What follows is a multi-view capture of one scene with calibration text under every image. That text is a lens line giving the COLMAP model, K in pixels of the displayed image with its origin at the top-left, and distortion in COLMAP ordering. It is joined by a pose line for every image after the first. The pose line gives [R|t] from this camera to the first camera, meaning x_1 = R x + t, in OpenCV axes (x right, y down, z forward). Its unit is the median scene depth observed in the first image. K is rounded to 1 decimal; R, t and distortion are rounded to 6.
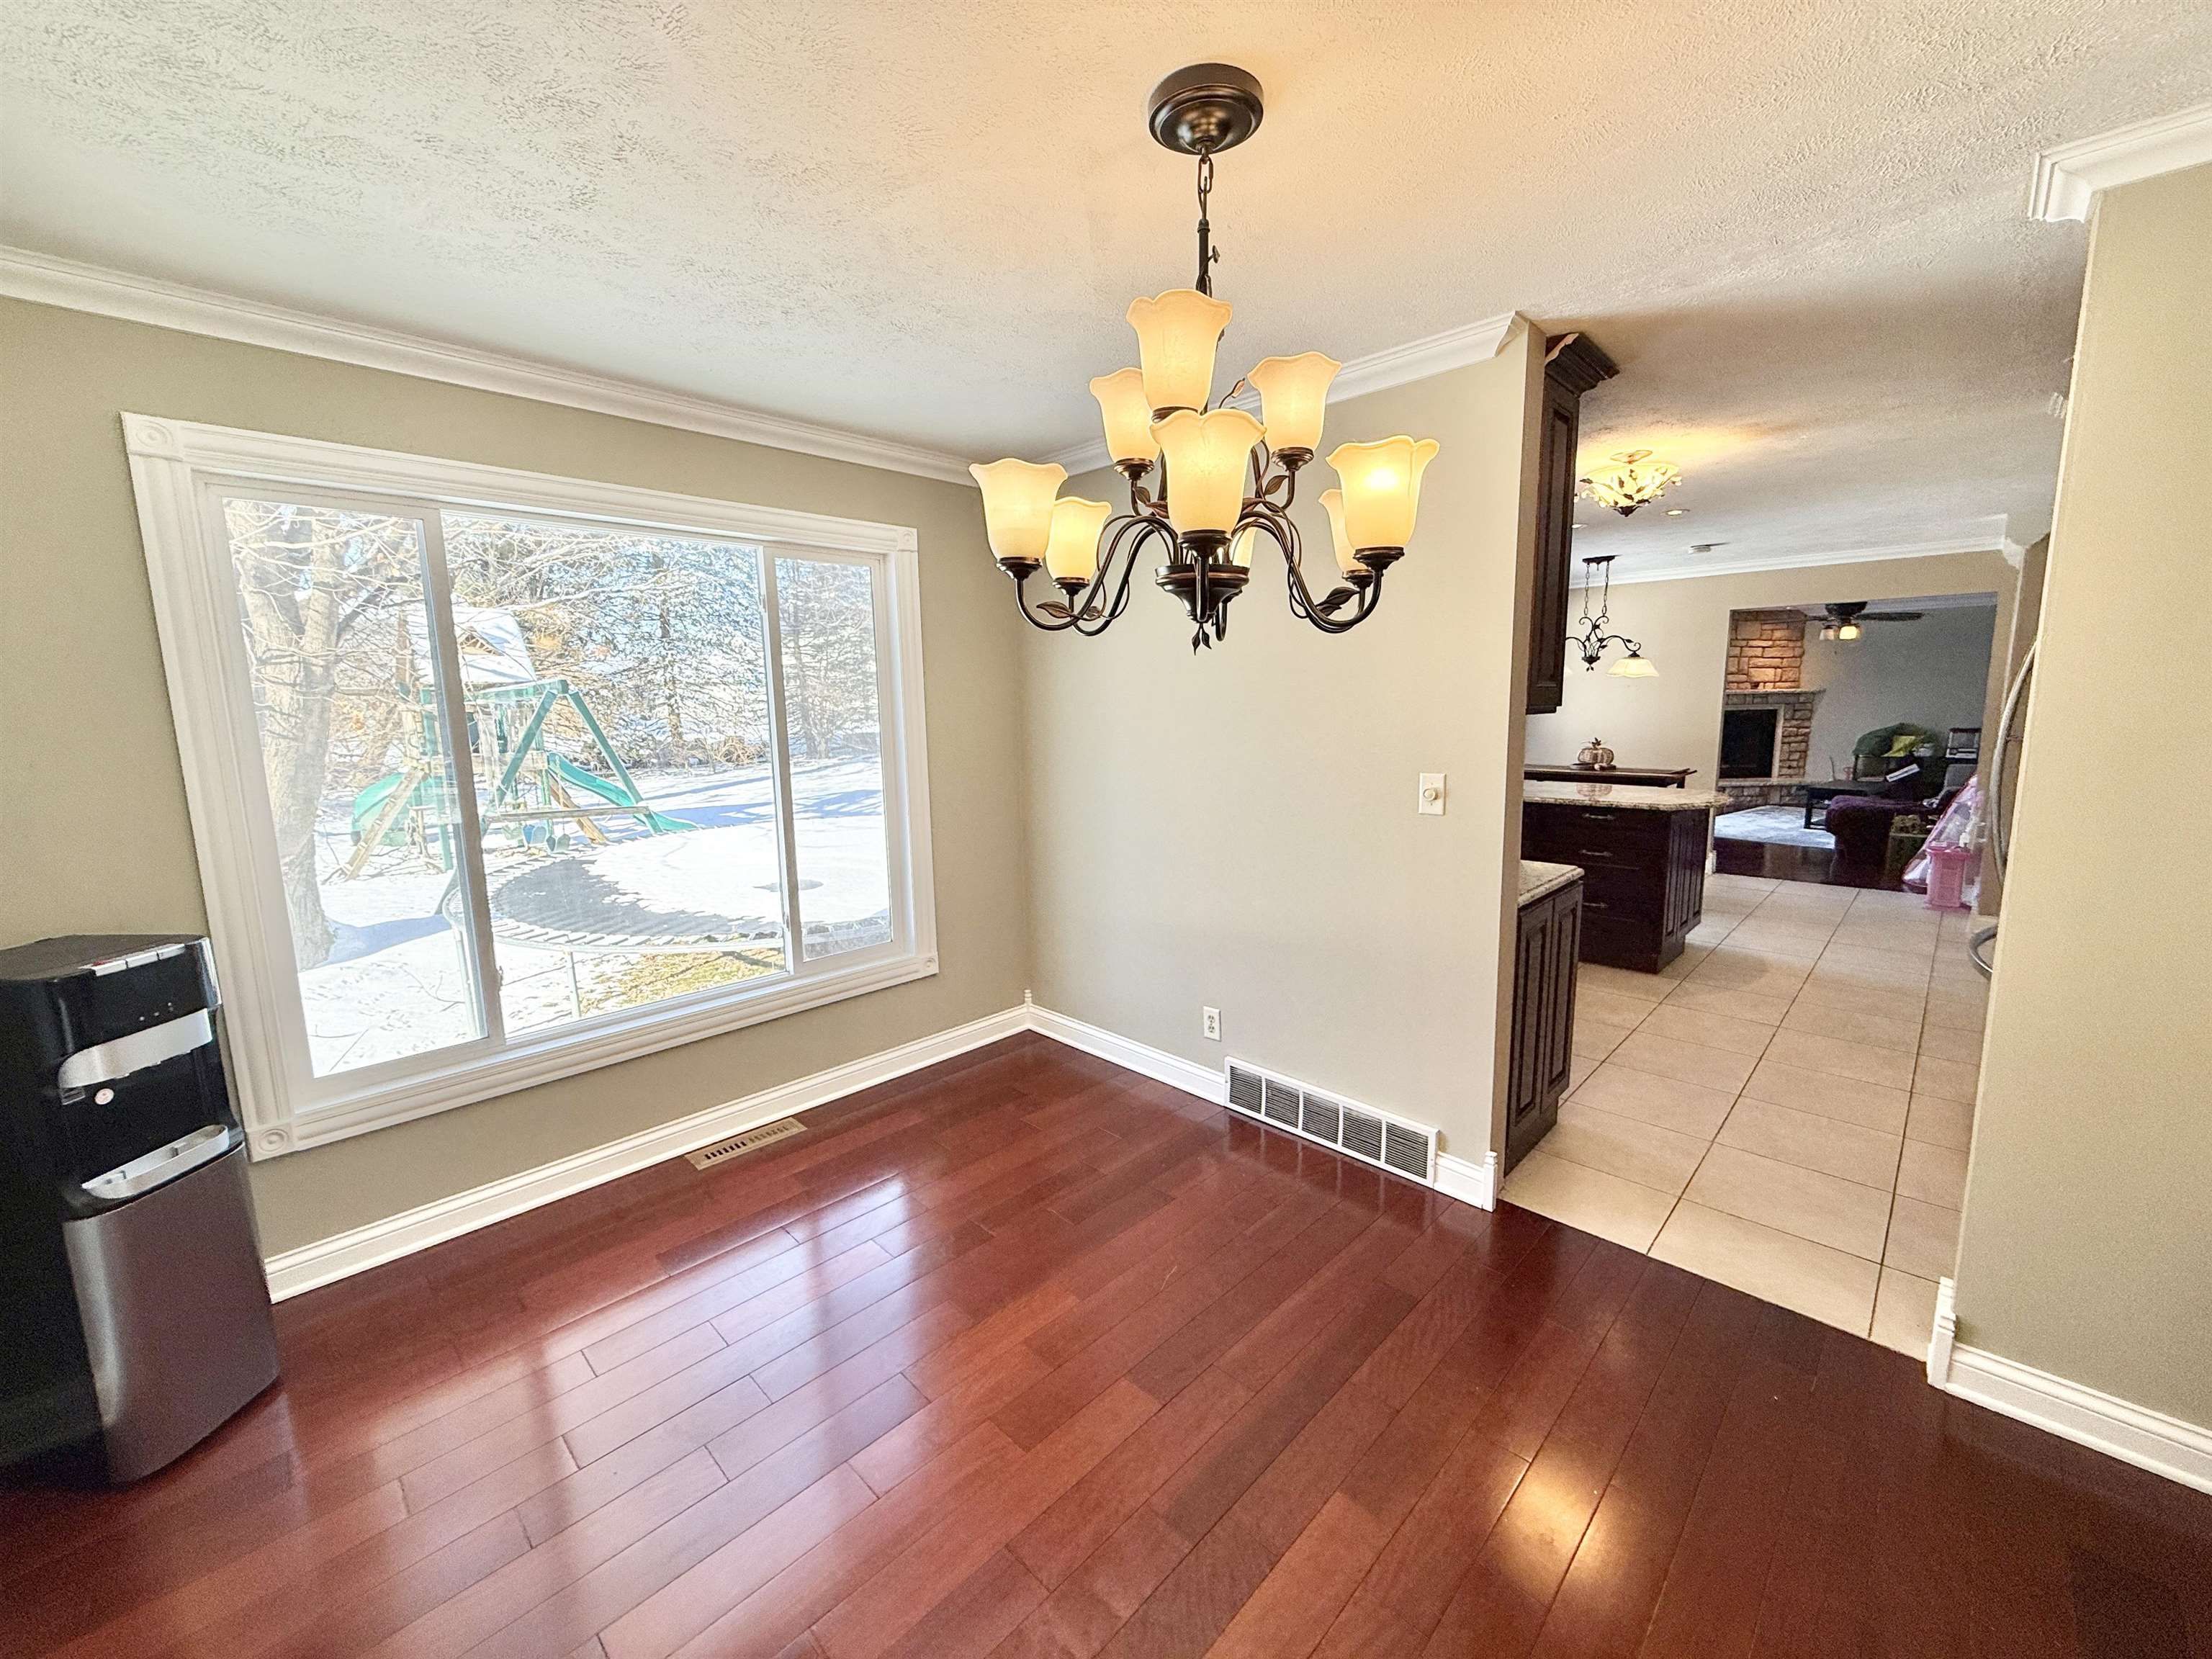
lens RADIAL K [[879.2, 0, 1103.6], [0, 879.2, 827.1], [0, 0, 1]] dist [-0.000312, 0.000168]
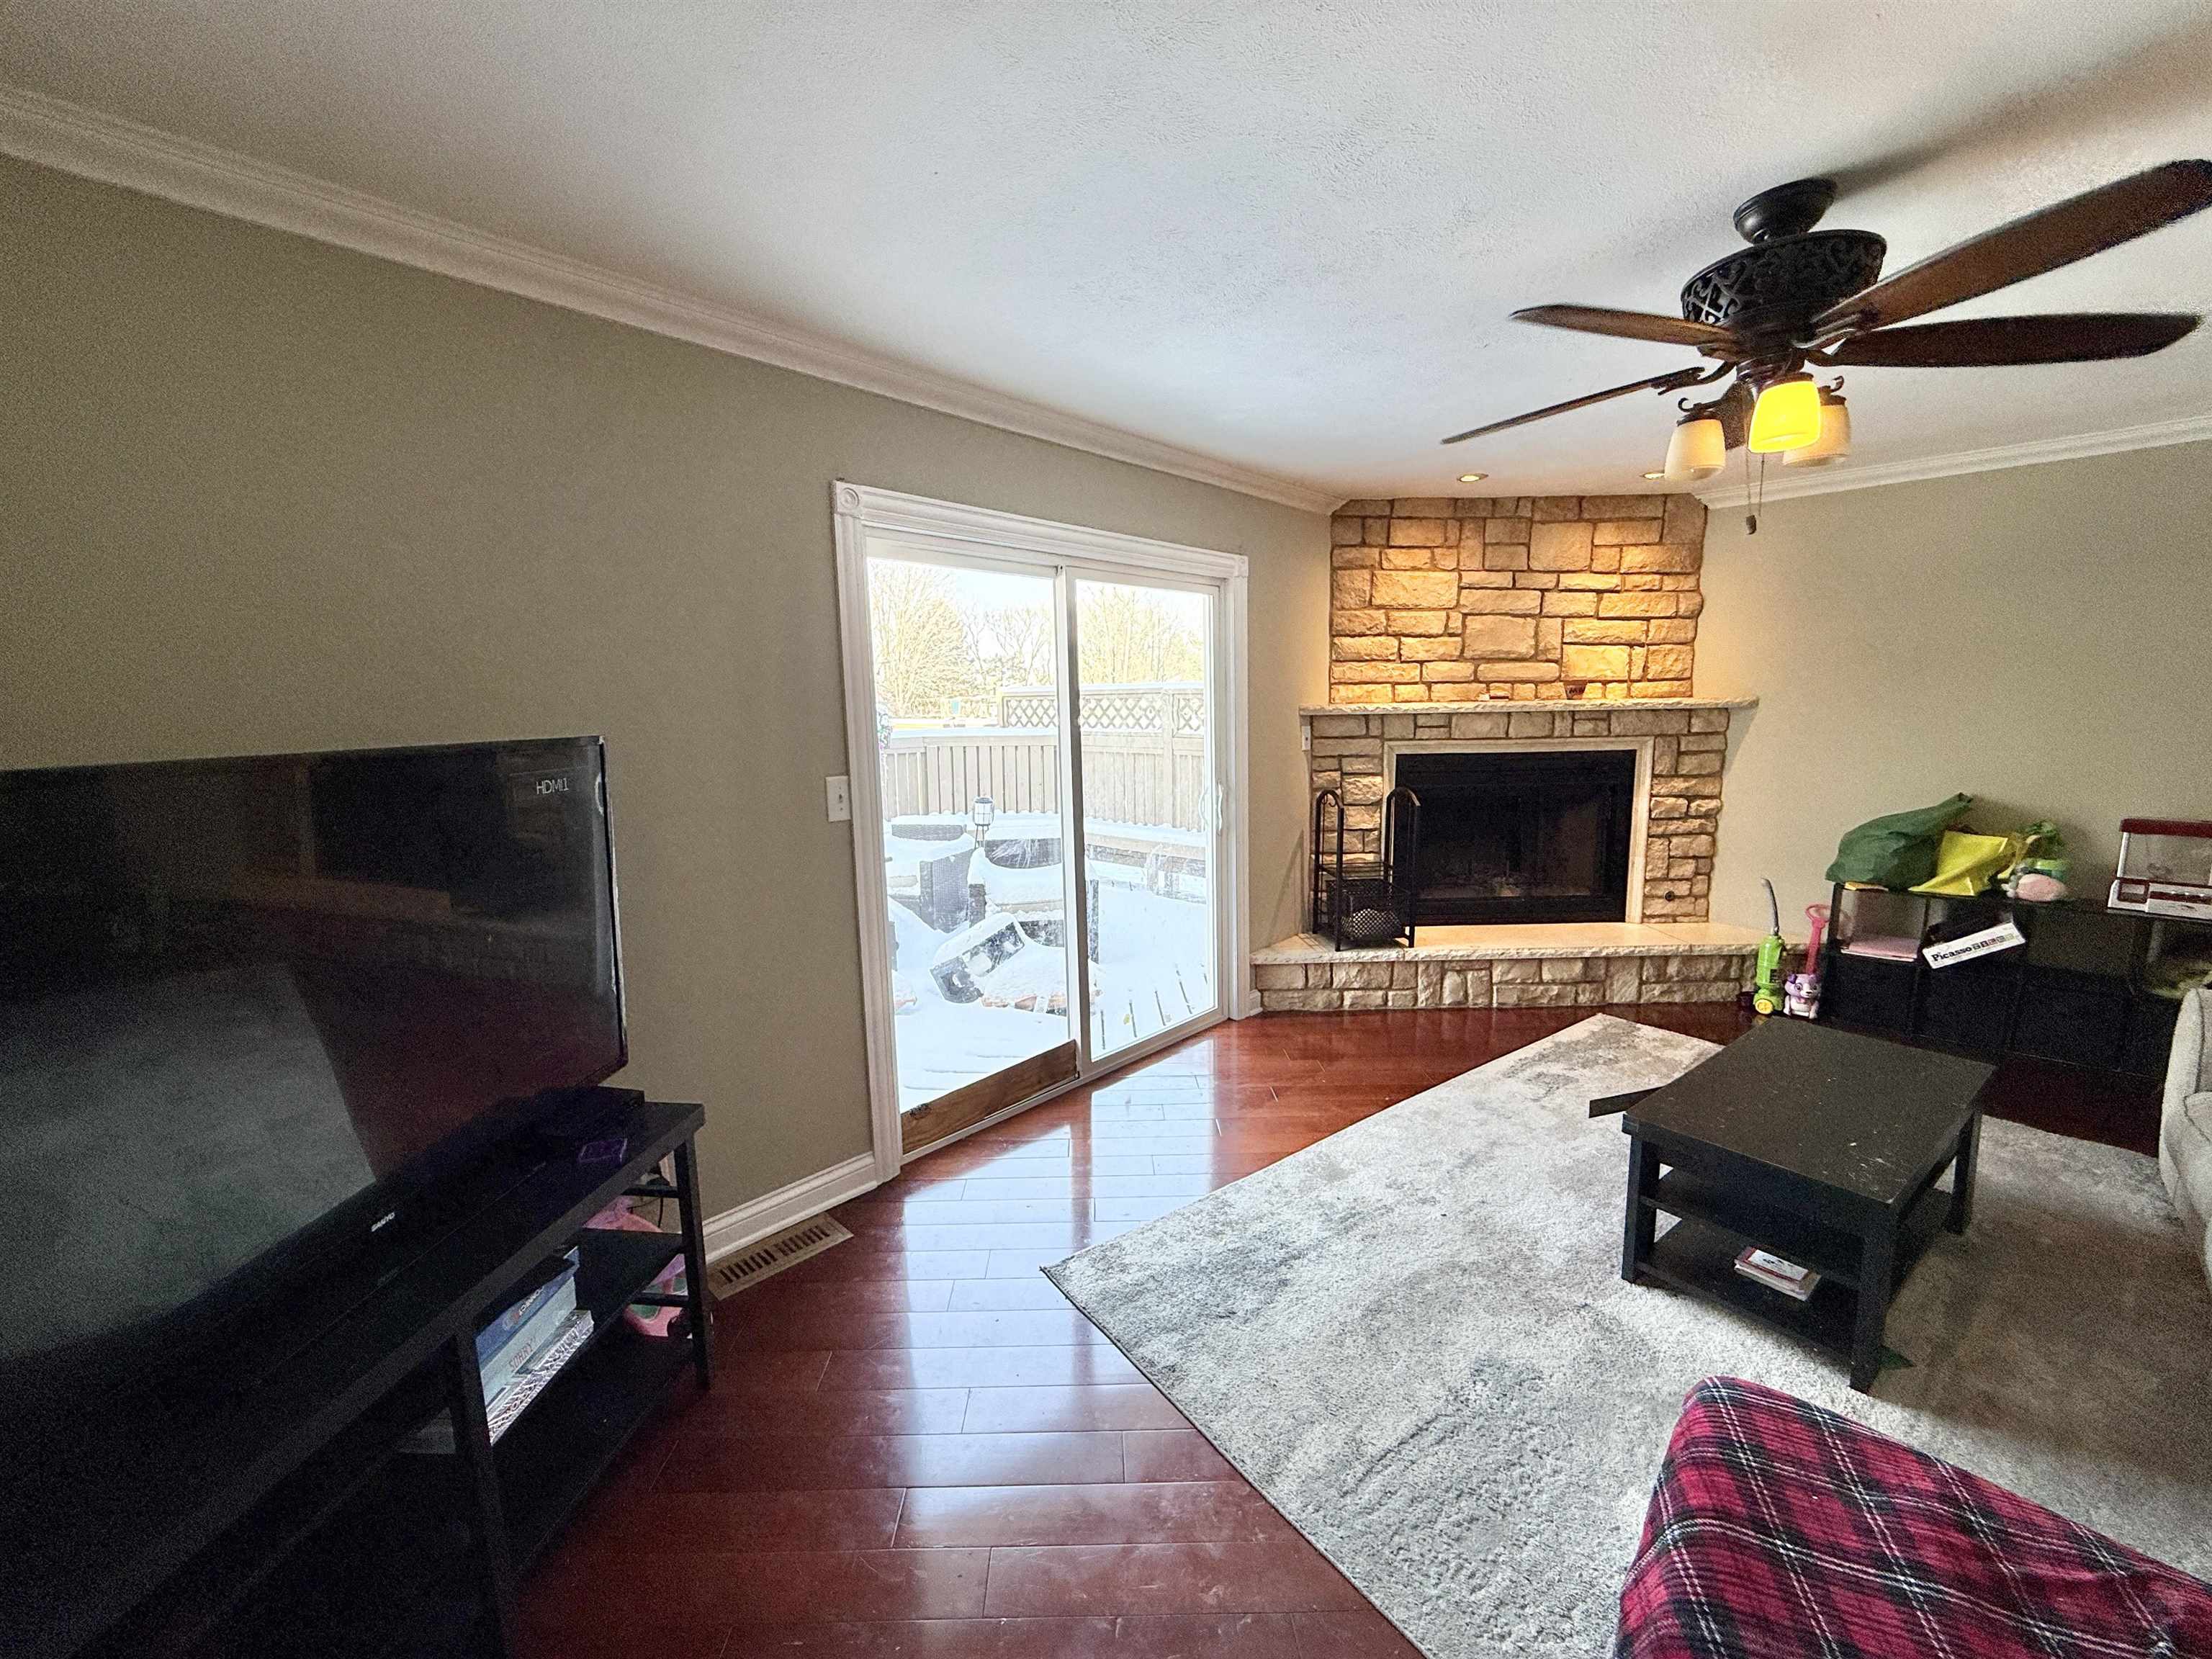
lens RADIAL K [[879.2, 0, 1102.7], [0, 879.2, 824.2], [0, 0, 1]] dist [-0.000312, 0.000168]
pose [[0.999950, 0.001385, 0.009900, 0.571627], [-0.001278, 0.999941, -0.010766, -0.105063], [-0.009915, 0.010753, 0.999893, 0.665545]]
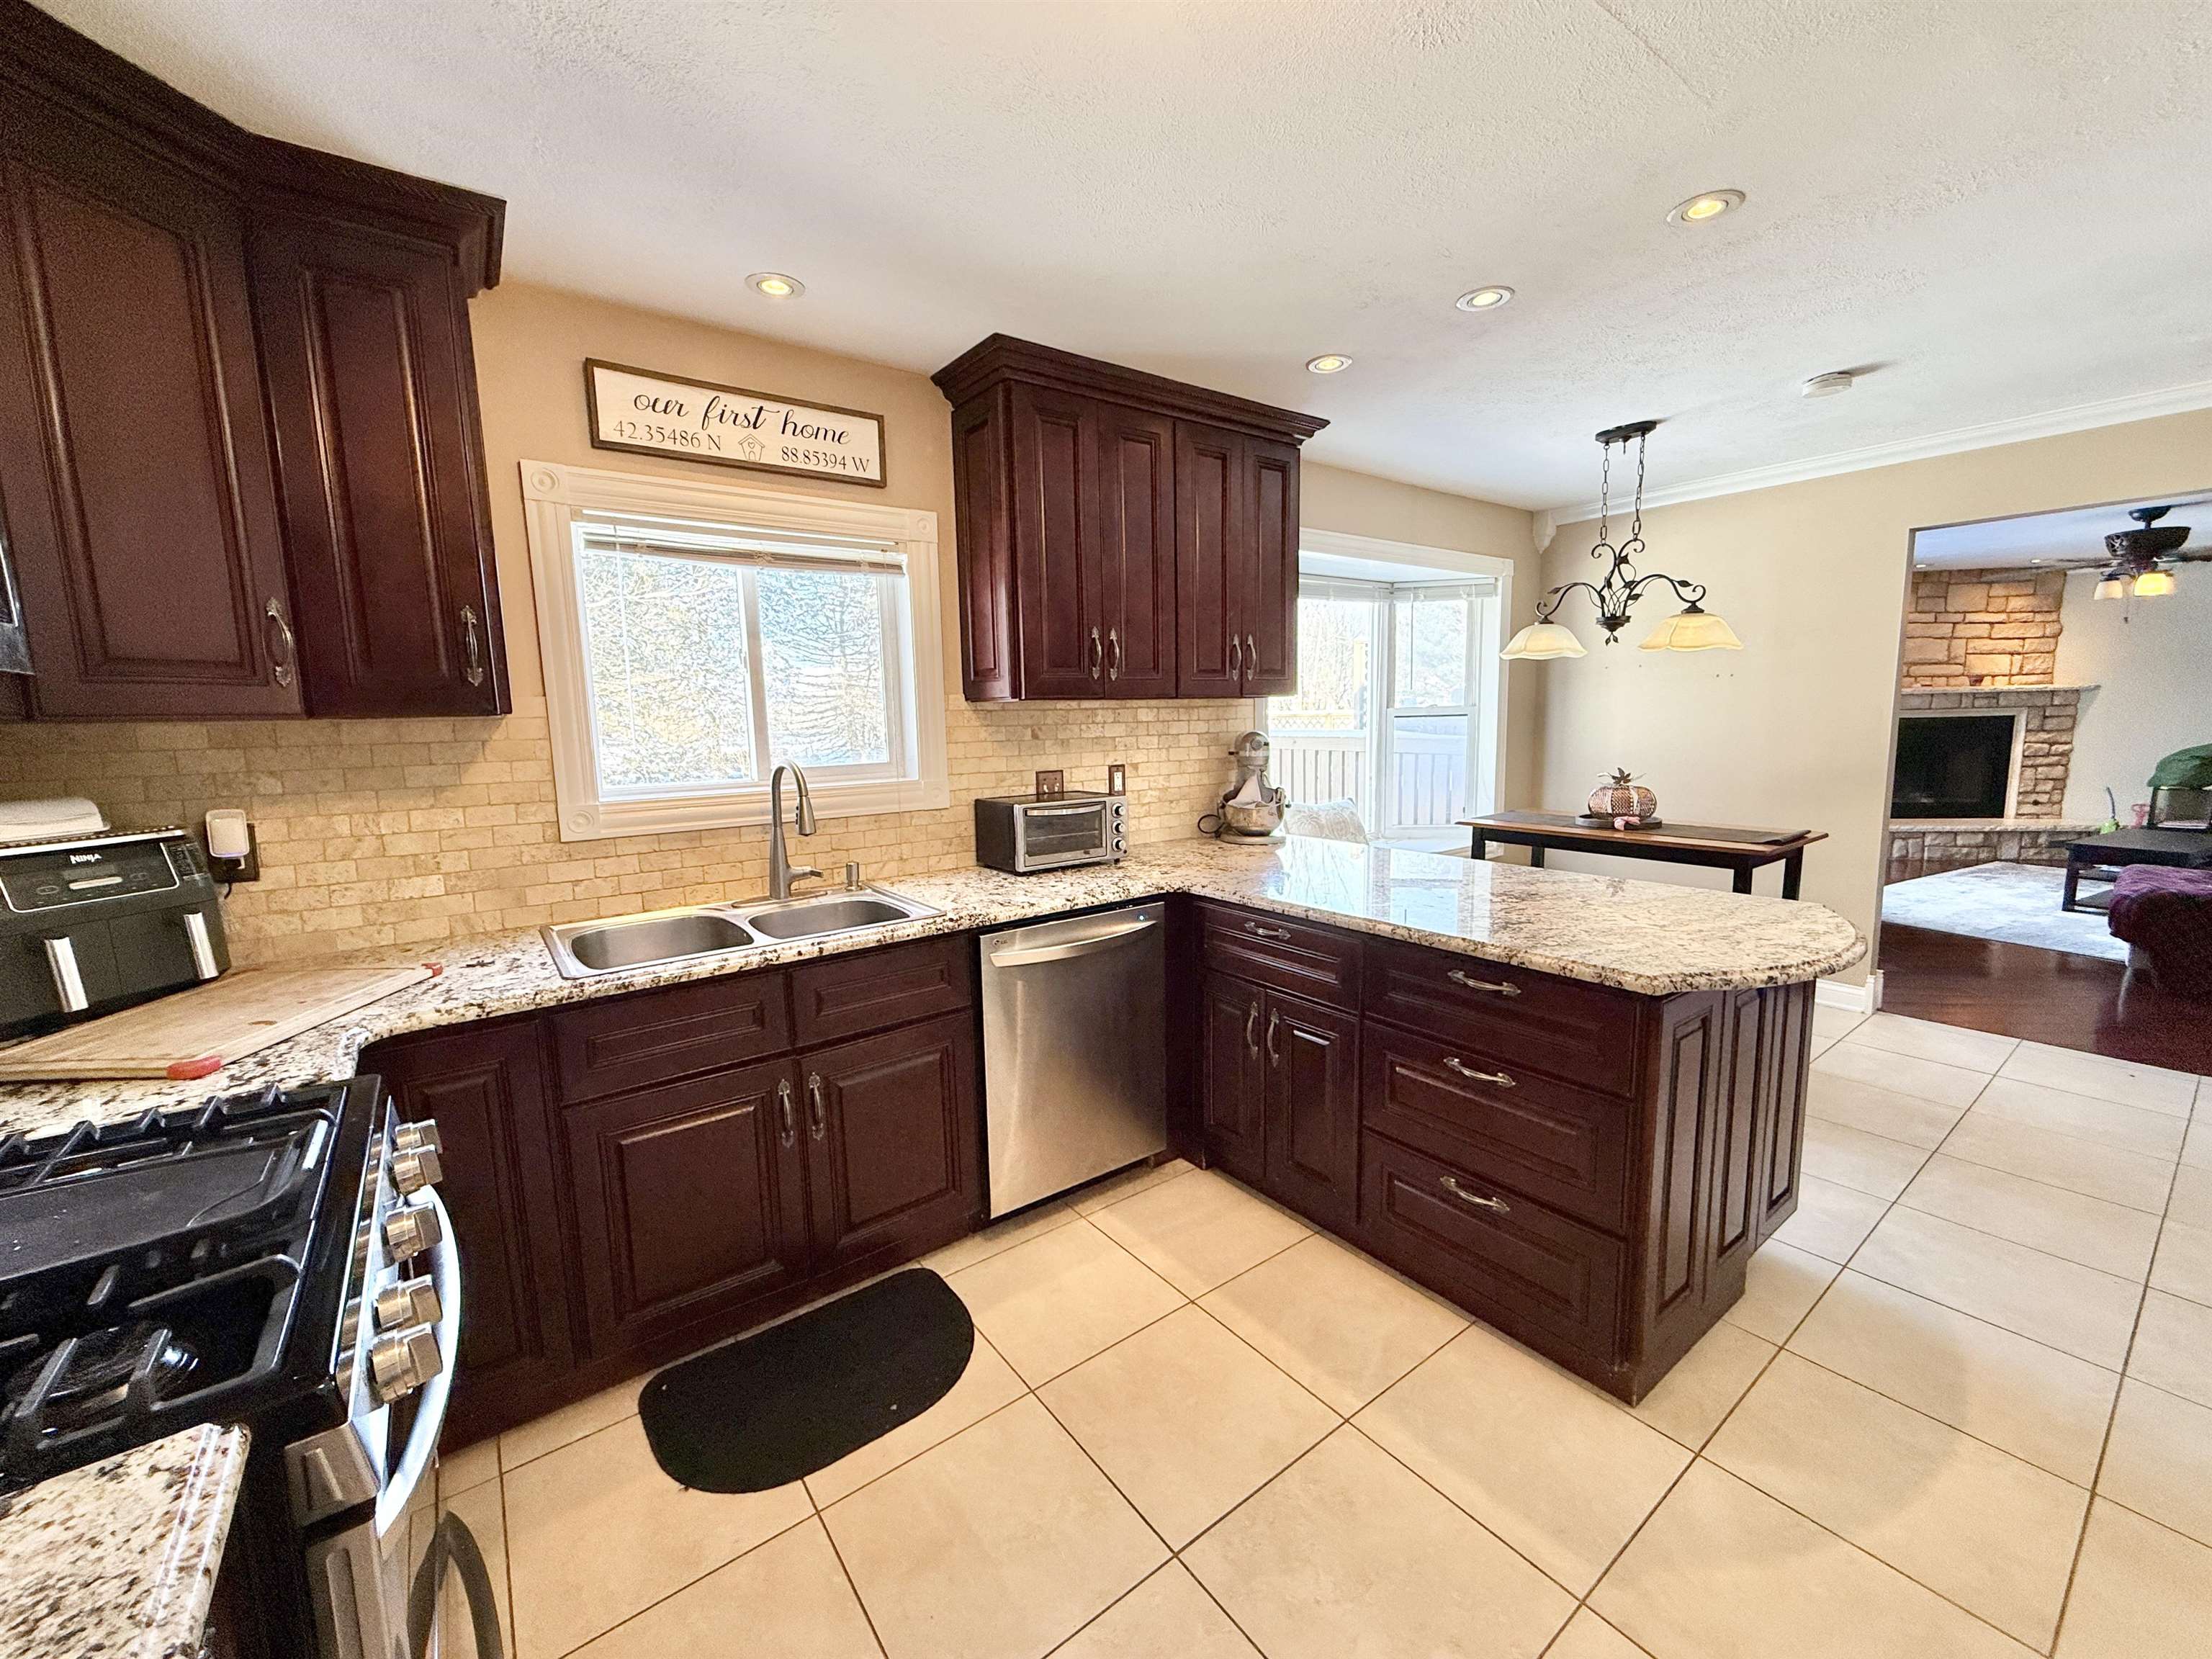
lens RADIAL K [[879.2, 0, 1103.1], [0, 879.2, 824.5], [0, 0, 1]] dist [-0.000312, 0.000168]
pose [[0.988412, 0.016357, -0.150913, 0.202053], [-0.018423, 0.999755, -0.012306, -0.033421], [0.150674, 0.014943, 0.988470, 0.259863]]
